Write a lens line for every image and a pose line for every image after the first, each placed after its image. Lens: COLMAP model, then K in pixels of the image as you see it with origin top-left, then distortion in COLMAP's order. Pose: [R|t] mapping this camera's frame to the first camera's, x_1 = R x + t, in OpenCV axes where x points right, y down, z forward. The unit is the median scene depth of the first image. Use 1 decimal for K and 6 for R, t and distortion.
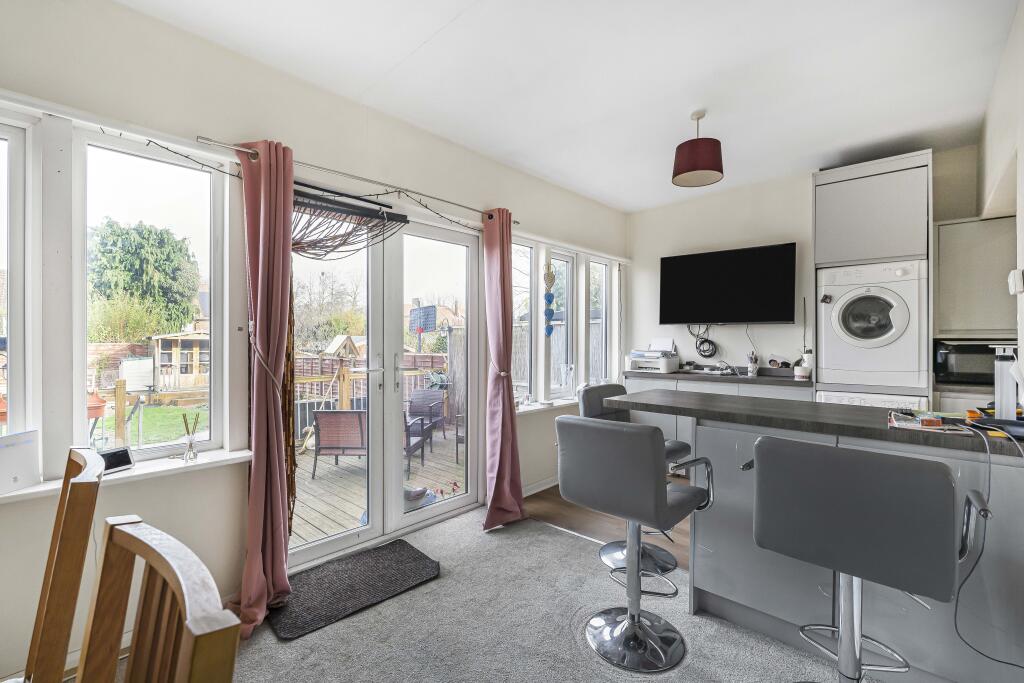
lens RADIAL K [[456.6, 0, 509.2], [0, 456.6, 342.8], [0, 0, 1]] dist [-0.004903, -0.000162]
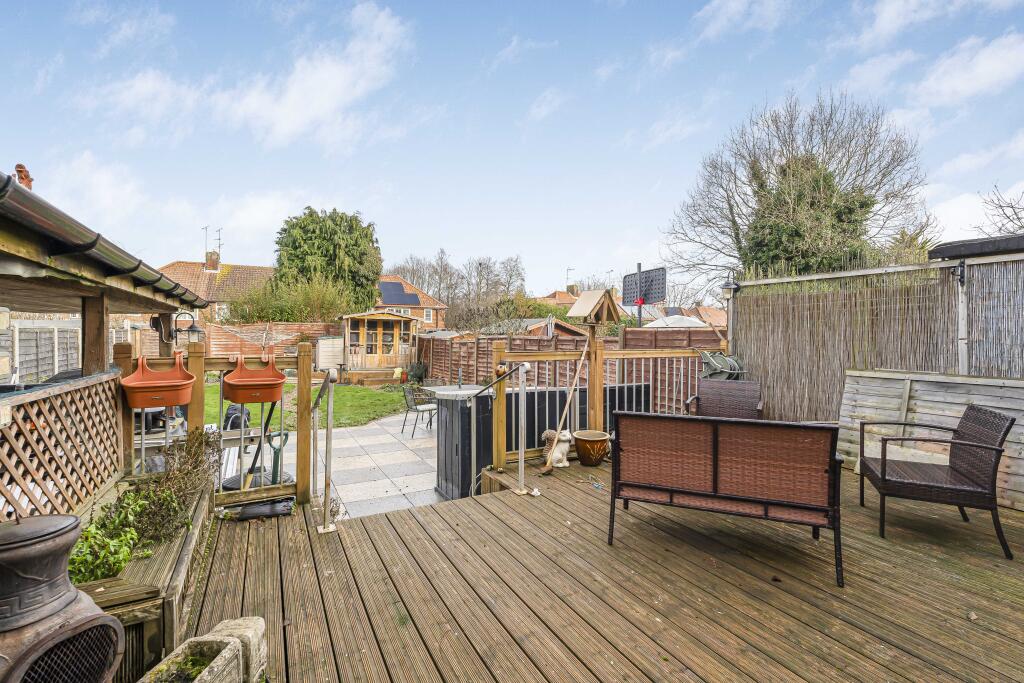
lens RADIAL K [[456.6, 0, 508.0], [0, 456.6, 338.0], [0, 0, 1]] dist [-0.004903, -0.000162]
pose [[0.950289, 0.014333, -0.311040, -0.110708], [-0.011253, 0.999868, 0.011695, 0.017924], [0.311166, -0.007613, 0.950325, 0.138515]]
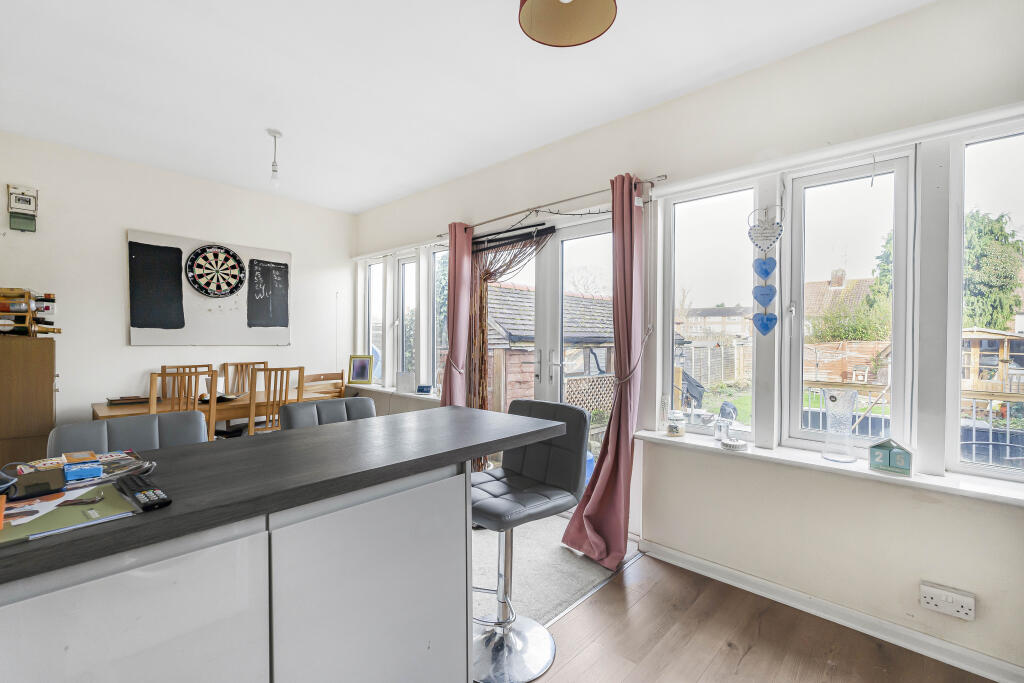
lens RADIAL K [[456.6, 0, 509.6], [0, 456.6, 336.5], [0, 0, 1]] dist [-0.004903, -0.000162]
pose [[-0.004665, 0.000178, -0.999989, 0.149965], [-0.010876, 0.999941, 0.000229, -0.001604], [0.999930, 0.010877, -0.004662, 0.152954]]
